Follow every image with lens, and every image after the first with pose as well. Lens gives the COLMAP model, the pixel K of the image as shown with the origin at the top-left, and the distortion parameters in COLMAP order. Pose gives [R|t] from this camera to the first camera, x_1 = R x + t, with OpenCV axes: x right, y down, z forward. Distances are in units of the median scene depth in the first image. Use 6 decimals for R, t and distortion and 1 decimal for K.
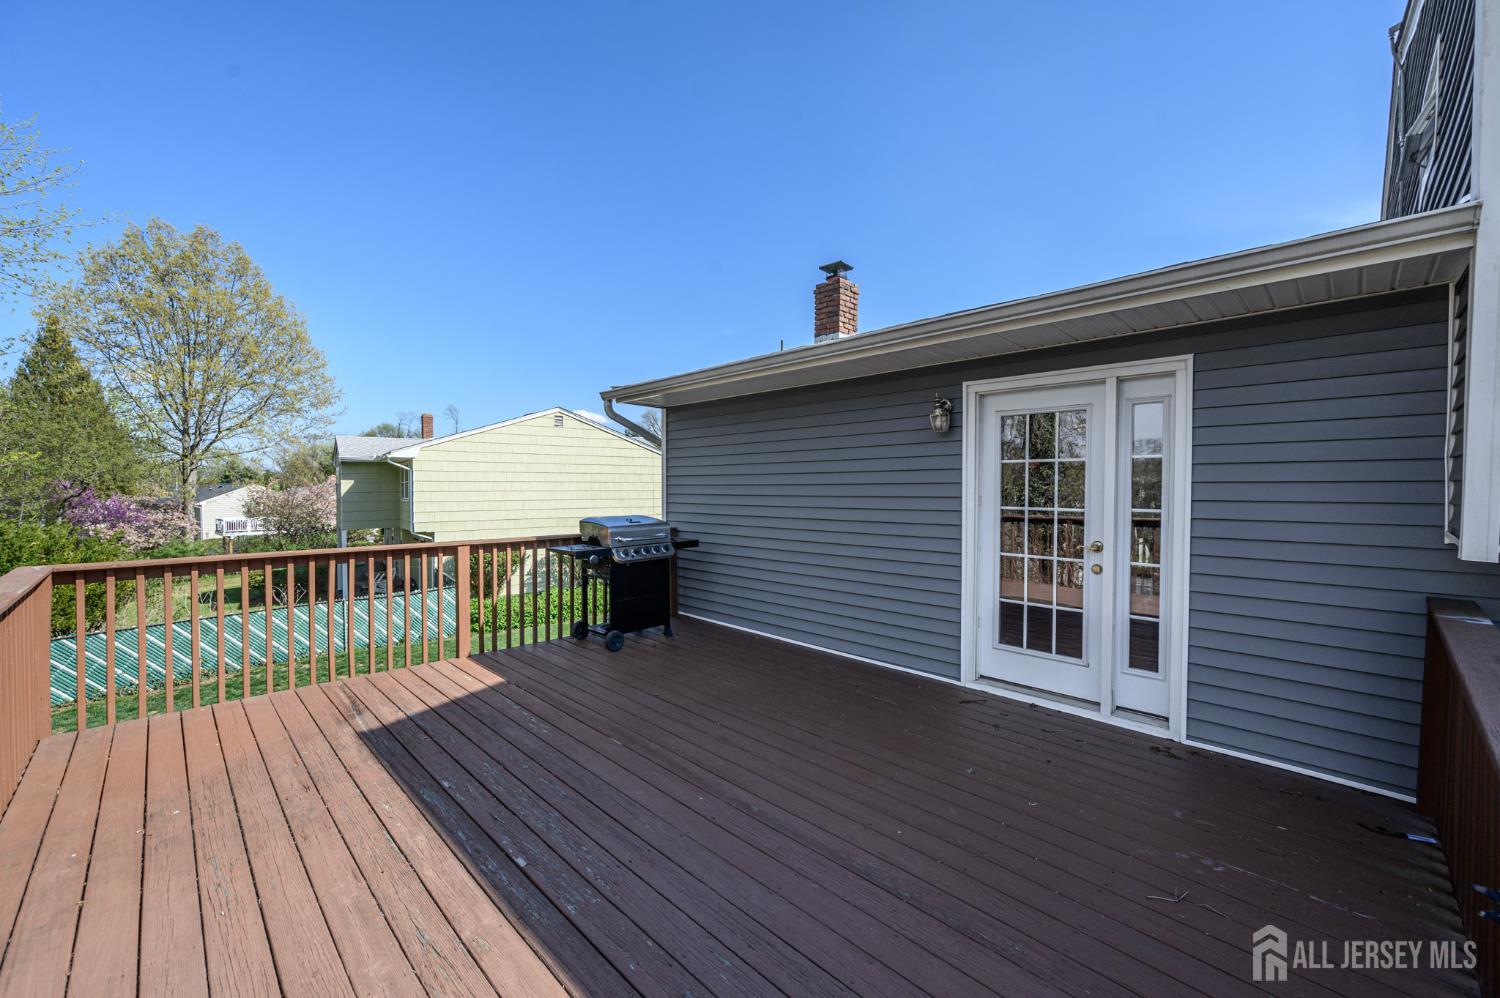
lens RADIAL K [[587.6, 0, 743.8], [0, 587.6, 491.7], [0, 0, 1]] dist [-0.001483, 0.000549]
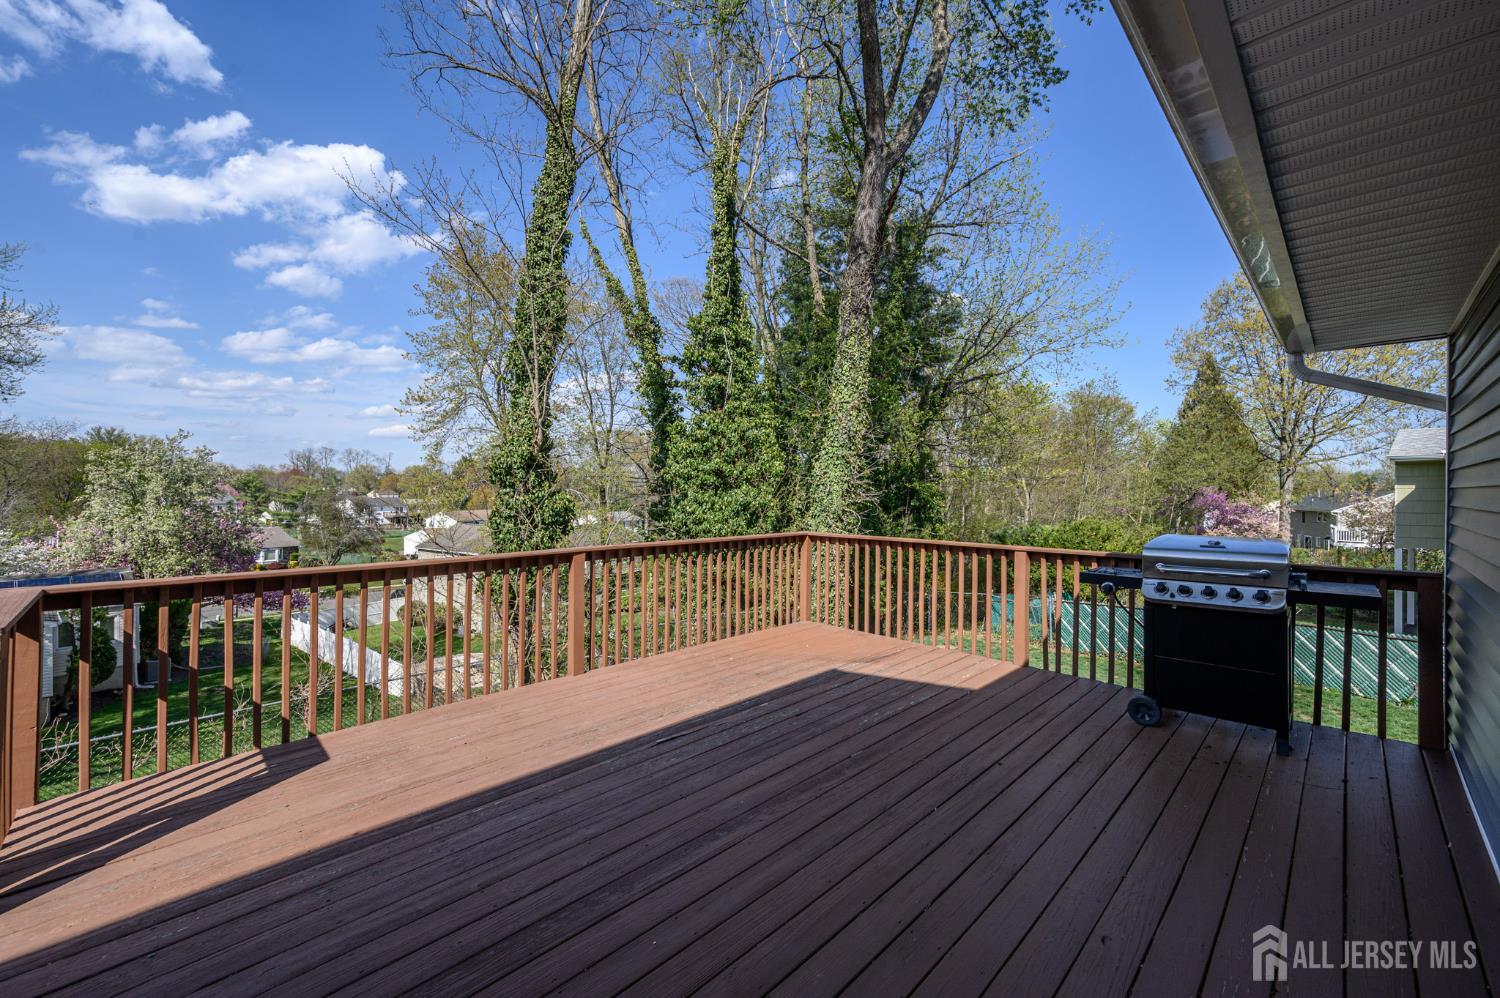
lens RADIAL K [[587.6, 0, 750.7], [0, 587.6, 492.0], [0, 0, 1]] dist [-0.001483, 0.000549]
pose [[0.002348, -0.000072, -0.999997, 0.751083], [-0.011324, 0.999936, -0.000098, -0.002790], [0.999933, 0.011324, 0.002347, 0.819775]]
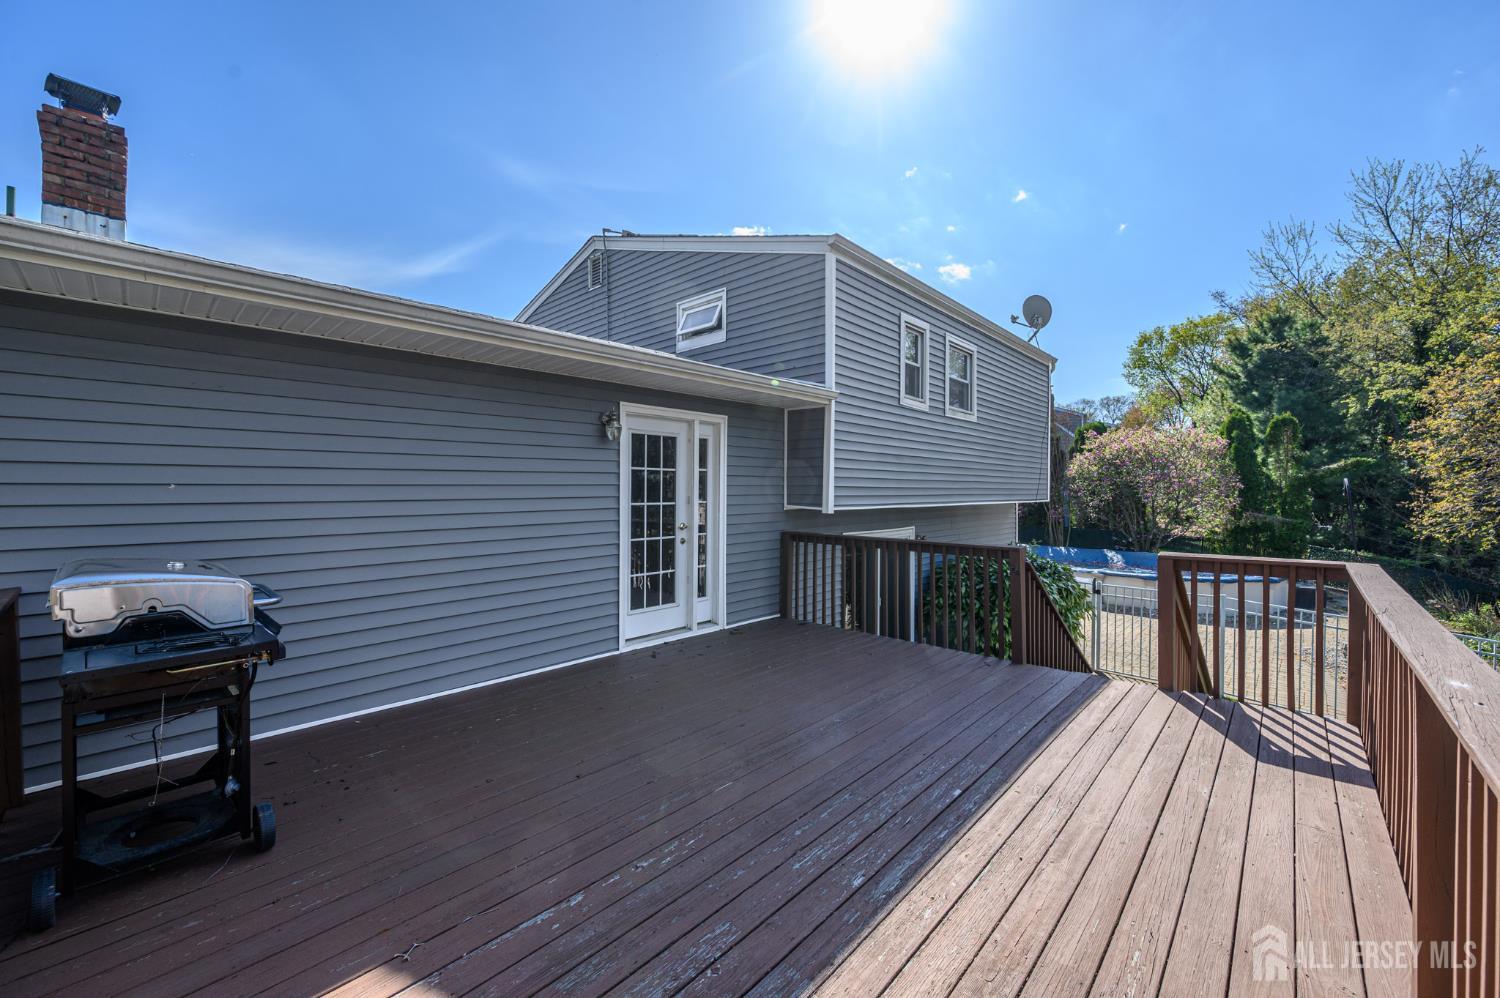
lens RADIAL K [[587.6, 0, 744.0], [0, 587.6, 496.1], [0, 0, 1]] dist [-0.001483, 0.000549]
pose [[-0.030592, -0.014543, 0.999426, -1.070818], [0.008393, 0.999855, 0.014807, -0.010574], [-0.999497, 0.008841, -0.030466, 0.995587]]
